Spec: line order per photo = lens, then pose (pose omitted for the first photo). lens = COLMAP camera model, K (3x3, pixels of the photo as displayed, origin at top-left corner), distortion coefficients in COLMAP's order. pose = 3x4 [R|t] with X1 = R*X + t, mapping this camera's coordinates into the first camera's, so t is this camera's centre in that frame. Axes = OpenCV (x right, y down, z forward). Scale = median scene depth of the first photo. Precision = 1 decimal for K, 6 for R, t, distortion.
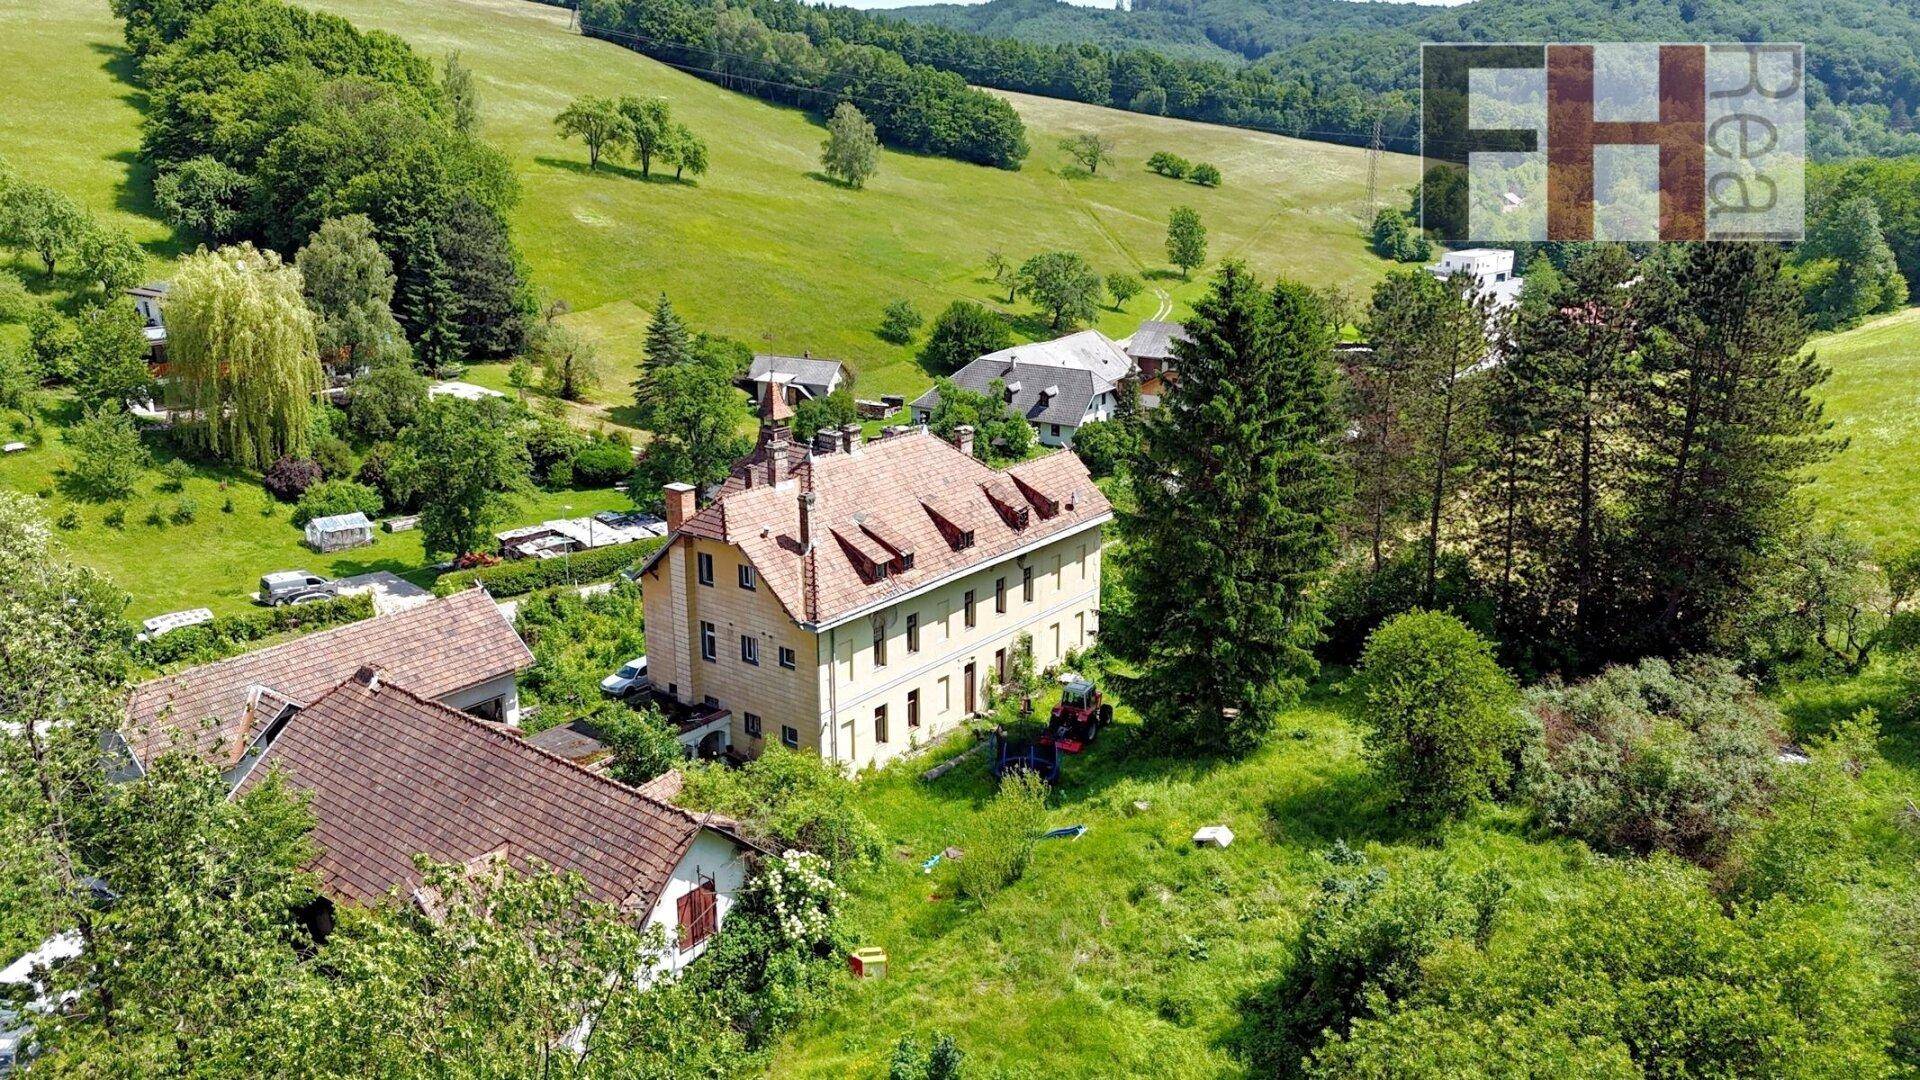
lens RADIAL K [[1432.2, 0, 964.6], [0, 1432.2, 531.3], [0, 0, 1]] dist [0.077411, -0.074084]
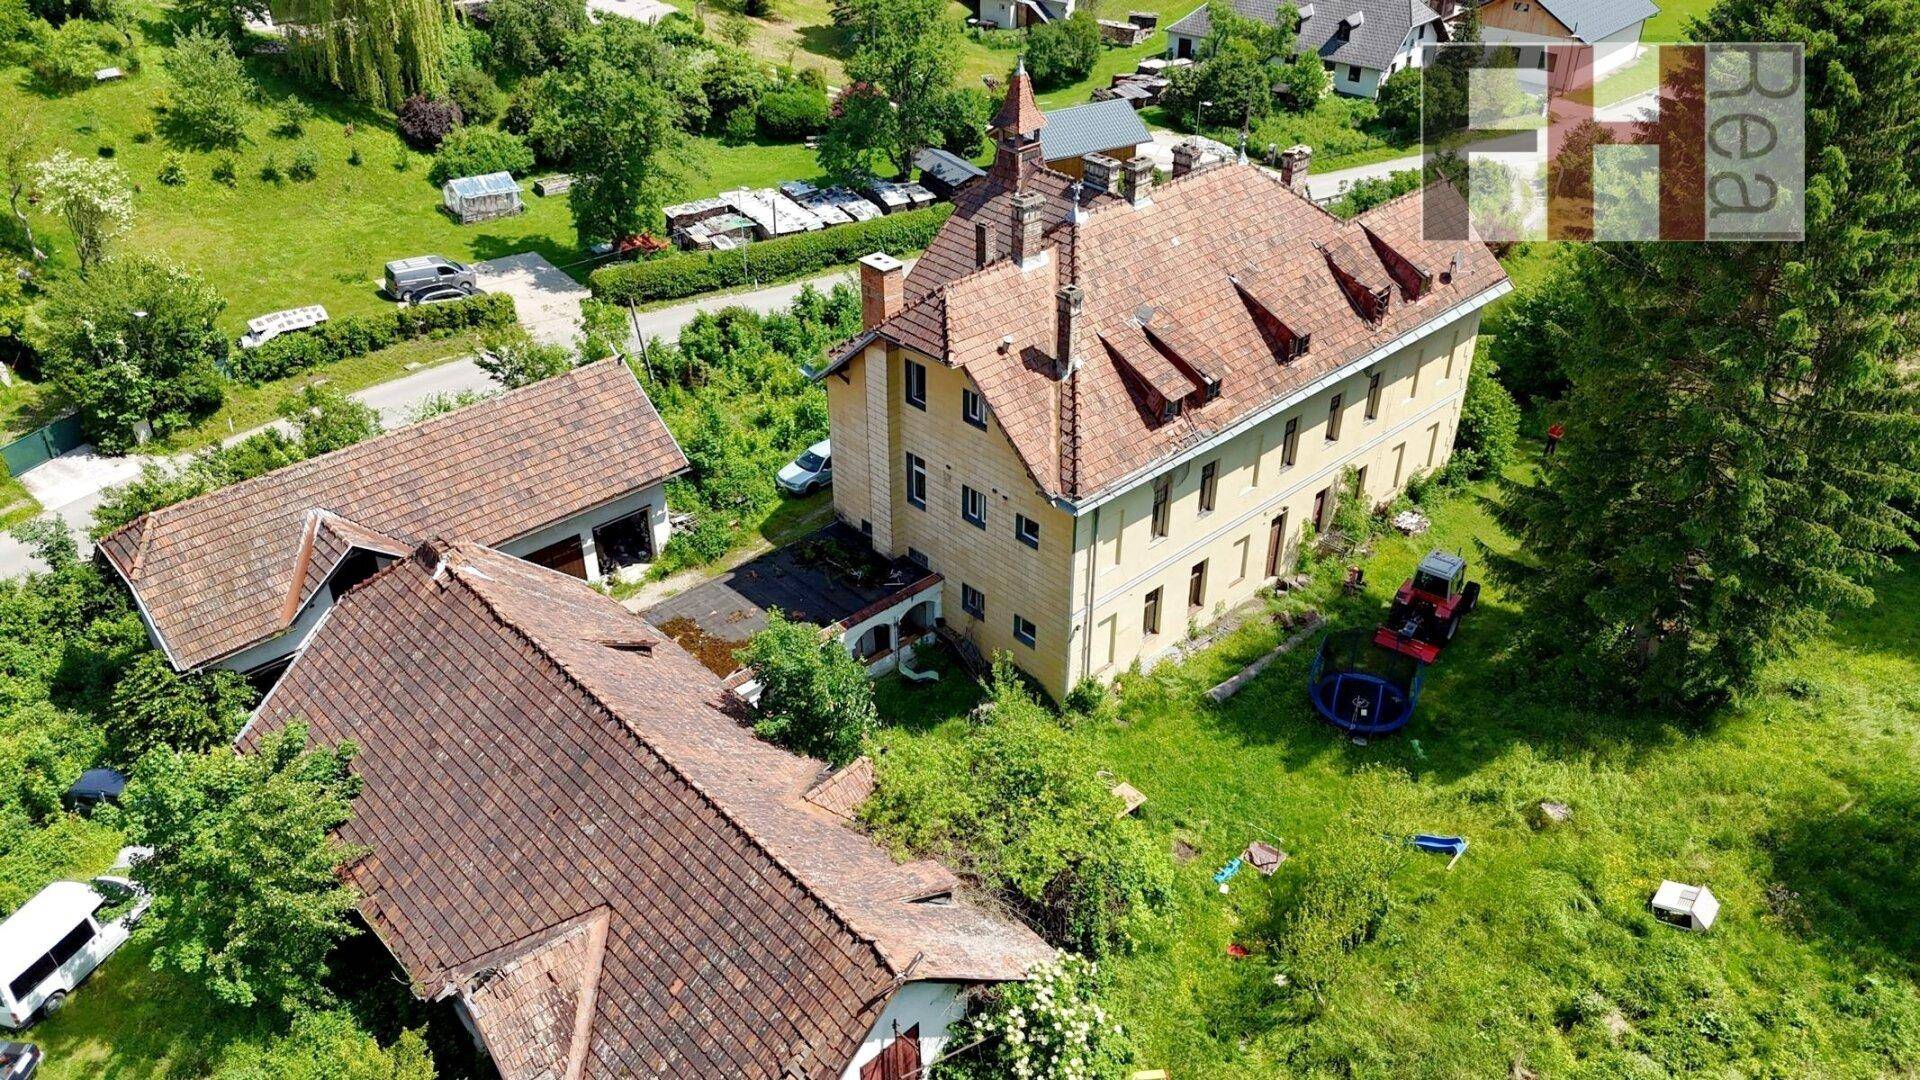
lens RADIAL K [[1432.2, 0, 956.8], [0, 1432.2, 547.5], [0, 0, 1]] dist [0.077411, -0.074084]
pose [[0.988427, 0.080506, -0.128571, -0.062553], [-0.040421, 0.956689, 0.288293, -0.091574], [0.146212, -0.279760, 0.948871, 0.311185]]
